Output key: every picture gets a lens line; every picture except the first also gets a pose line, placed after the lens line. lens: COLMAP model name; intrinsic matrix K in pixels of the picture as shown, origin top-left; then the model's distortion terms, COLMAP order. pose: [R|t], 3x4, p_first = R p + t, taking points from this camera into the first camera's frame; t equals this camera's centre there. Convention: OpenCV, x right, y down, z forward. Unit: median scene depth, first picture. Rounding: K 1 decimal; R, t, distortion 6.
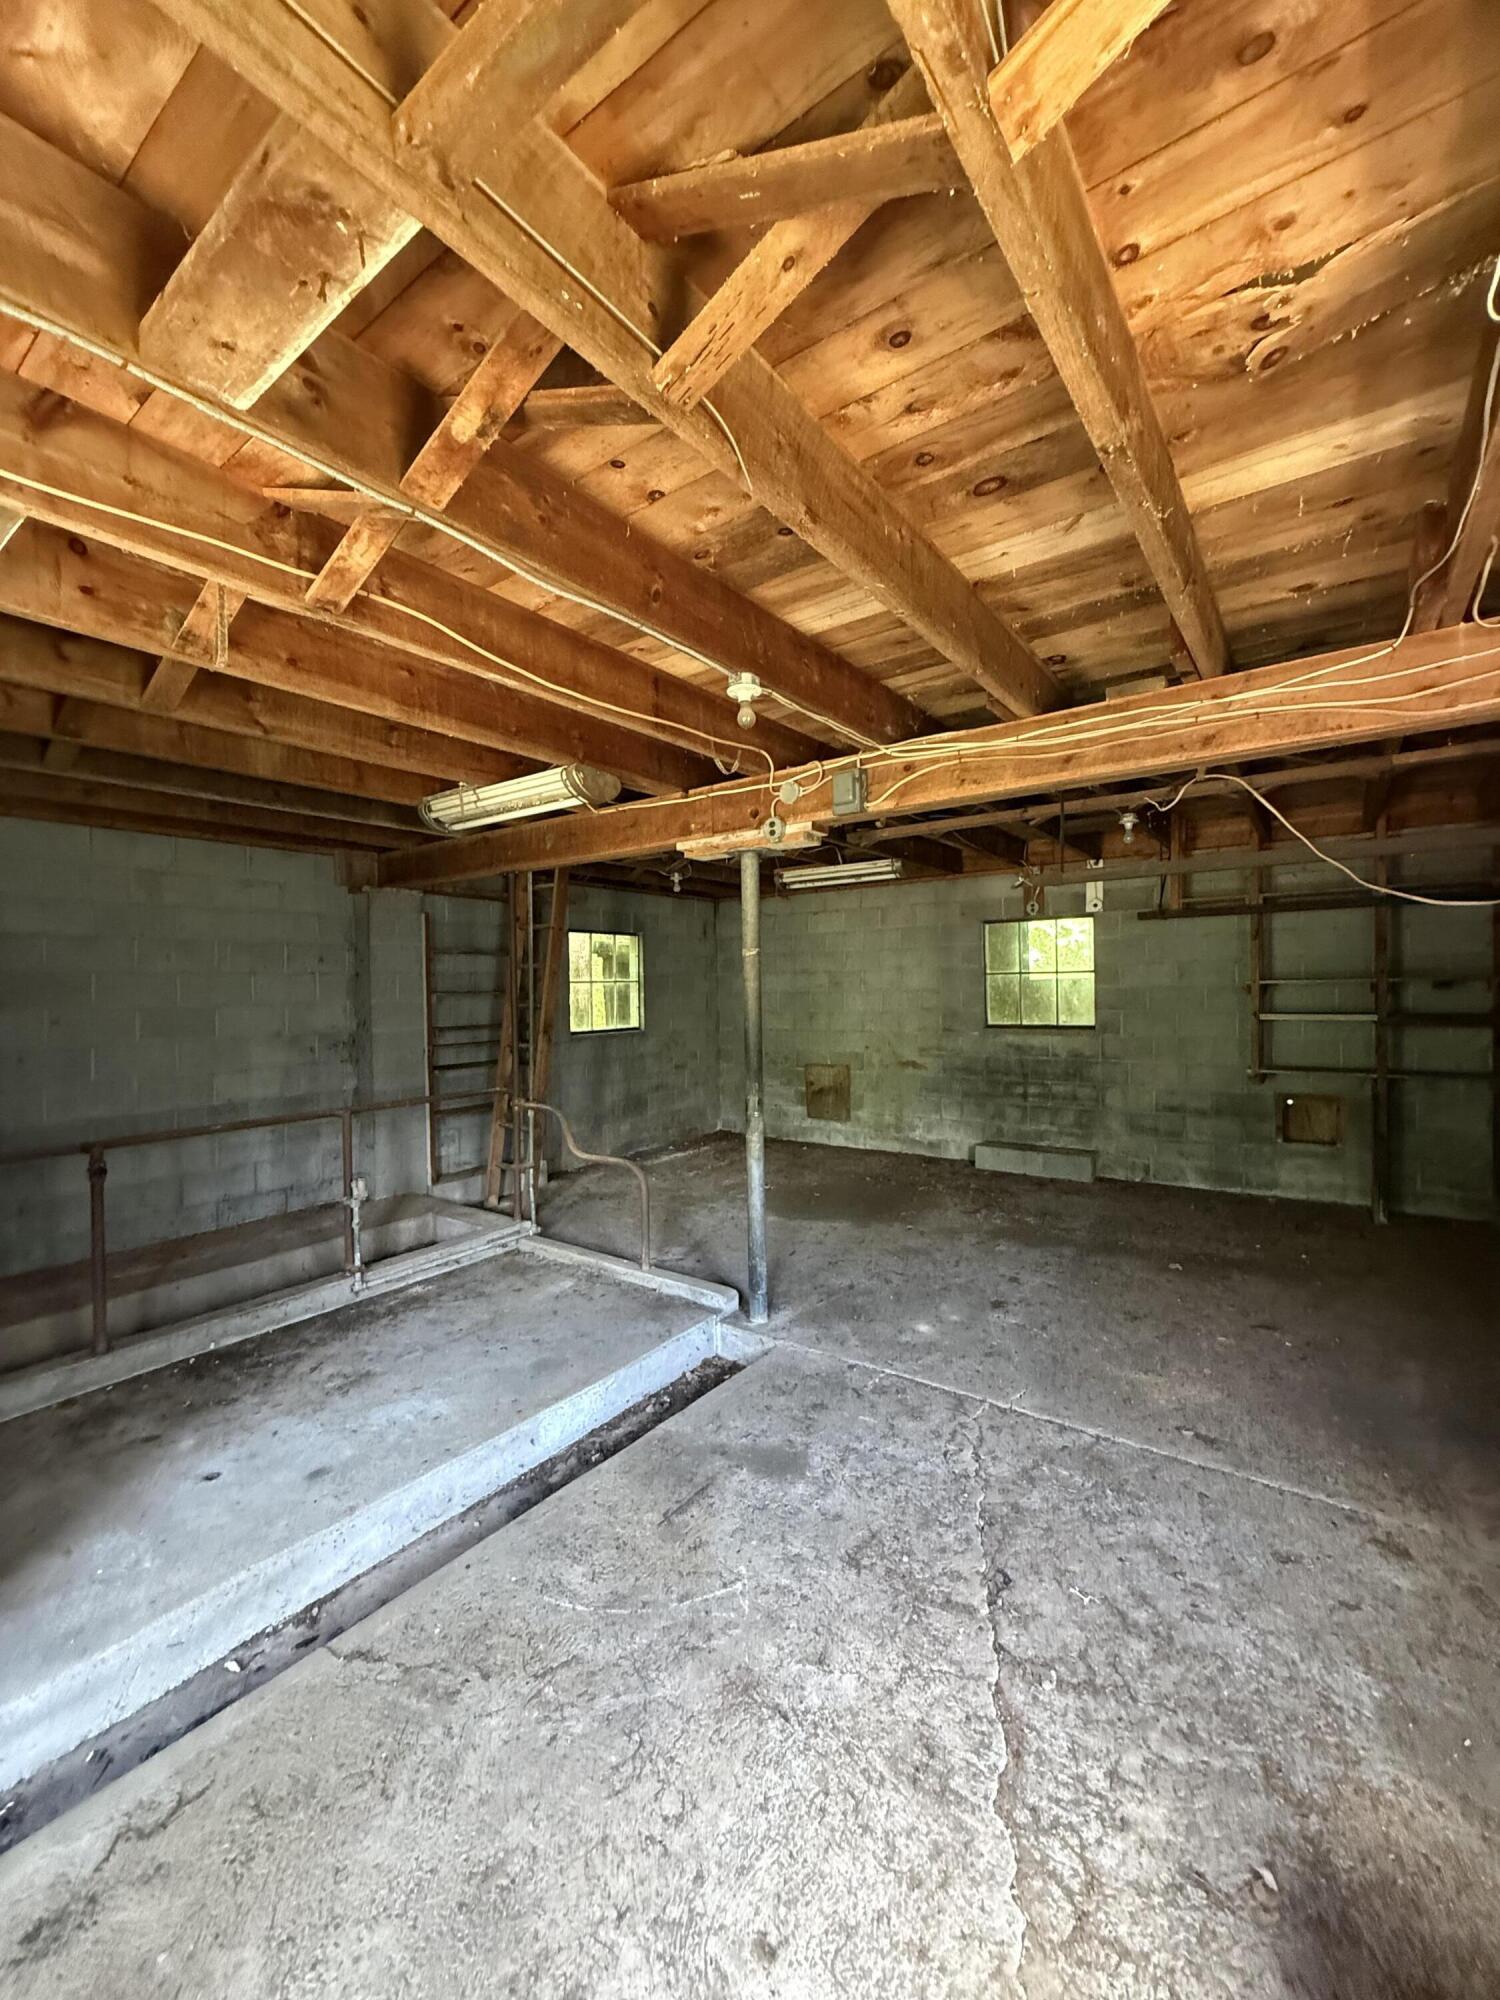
lens RADIAL K [[805.9, 0, 750.0], [0, 805.9, 1000.0], [0, 0, 1]] dist [0.001579, -0.004683]
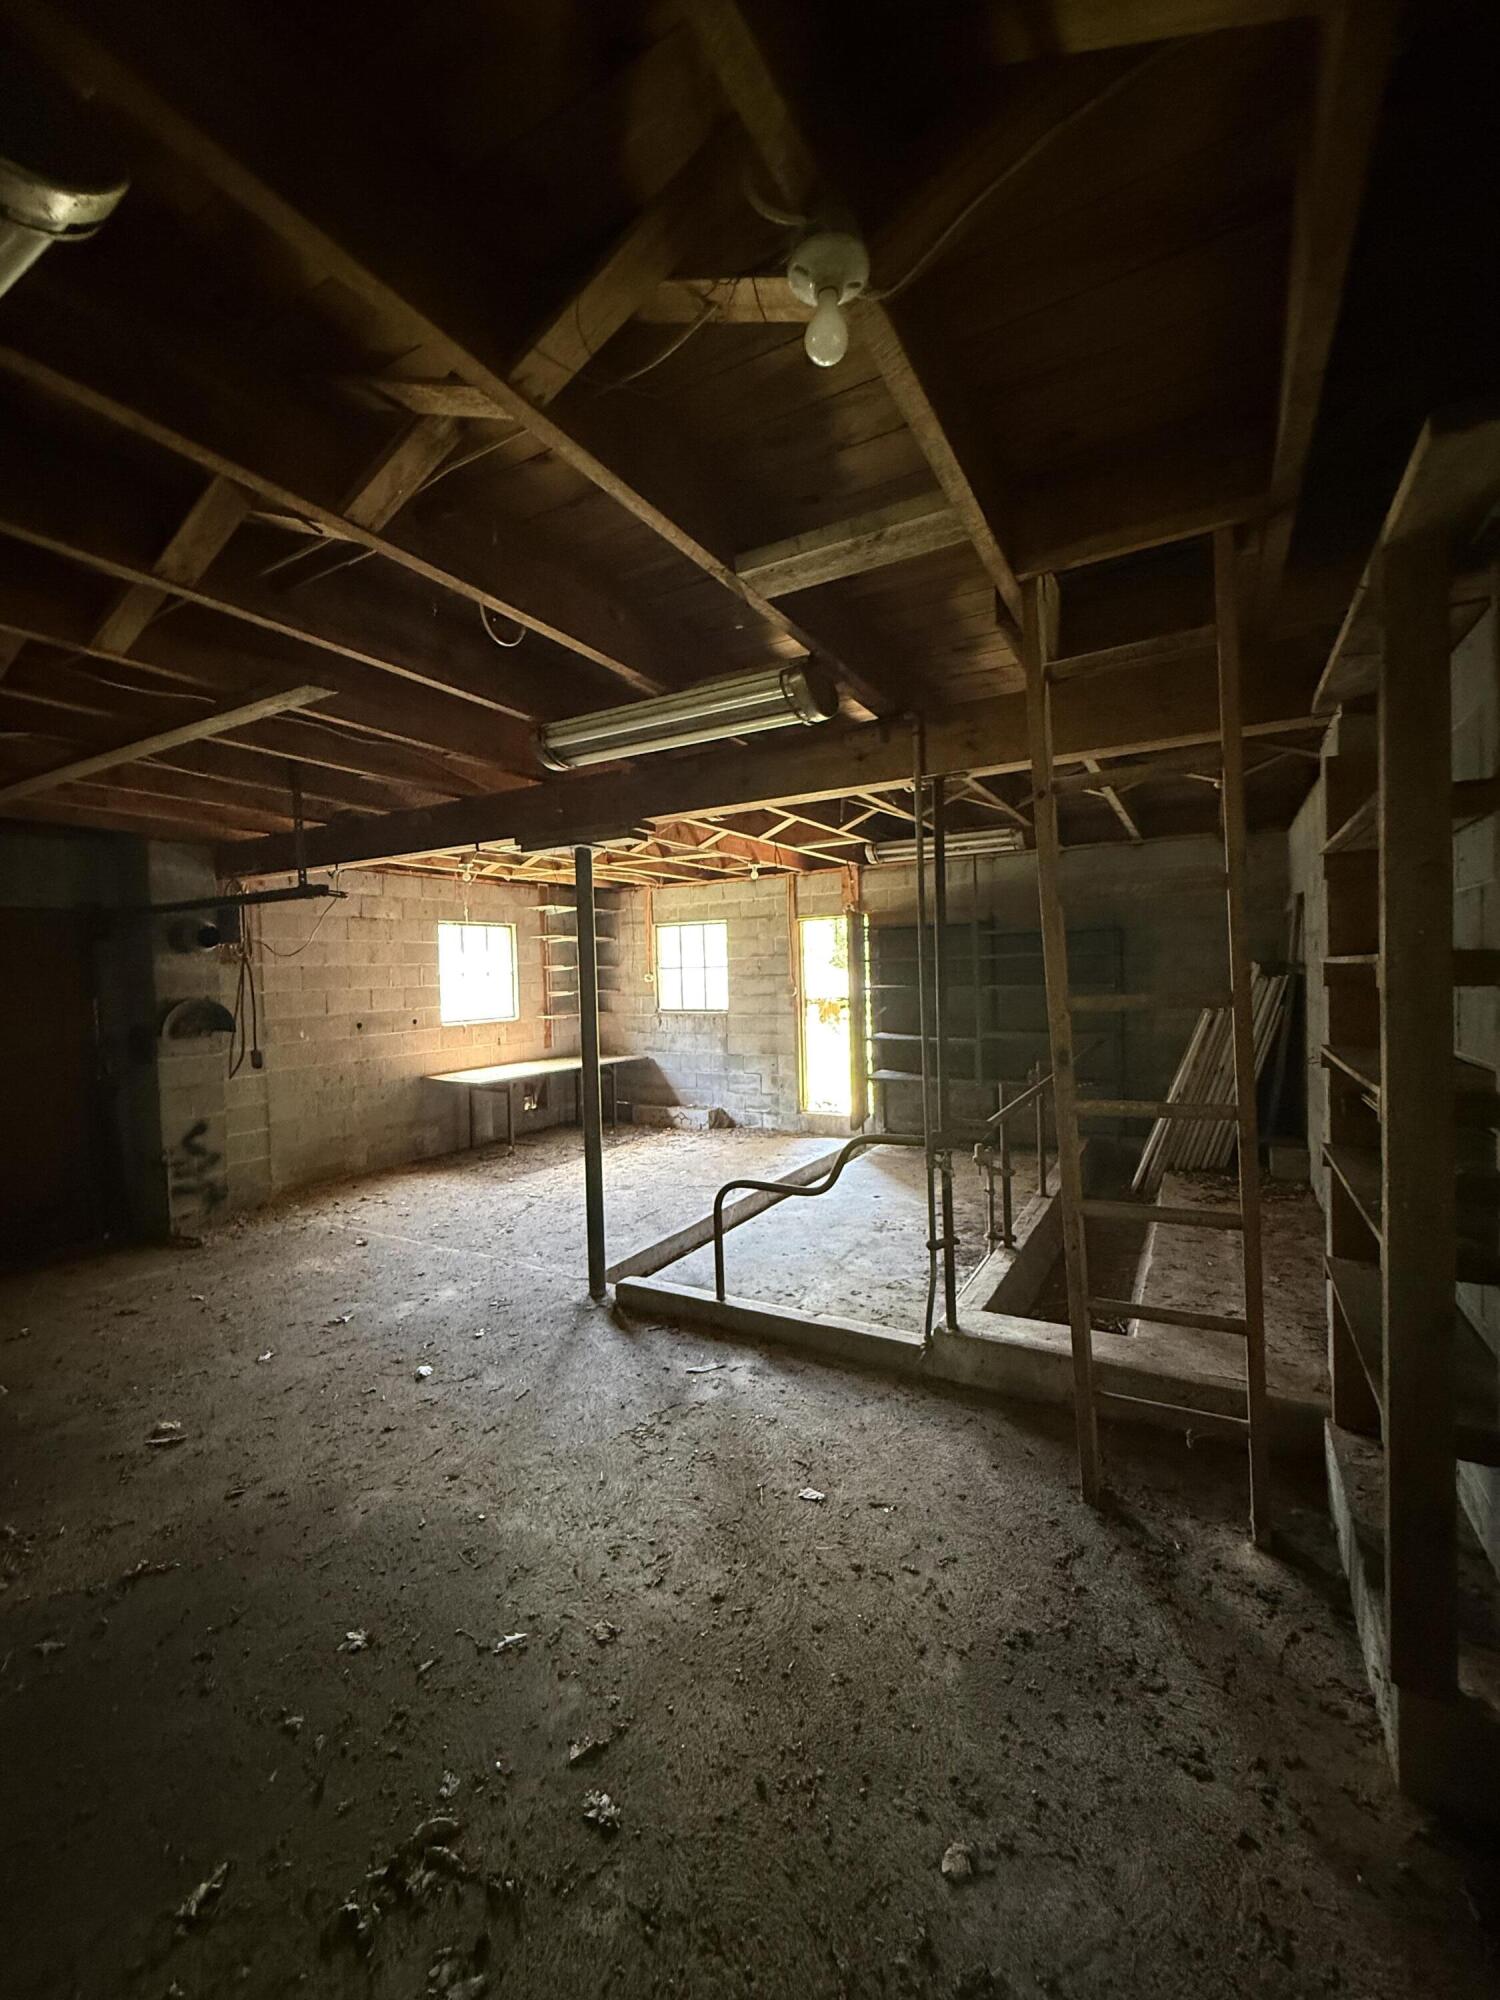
lens RADIAL K [[805.9, 0, 750.0], [0, 805.9, 1000.0], [0, 0, 1]] dist [0.001579, -0.004683]
pose [[-0.992755, 0.052153, -0.108249, -0.092068], [0.047105, 0.997703, 0.048675, -0.027248], [0.110539, 0.043224, -0.992931, 2.017233]]
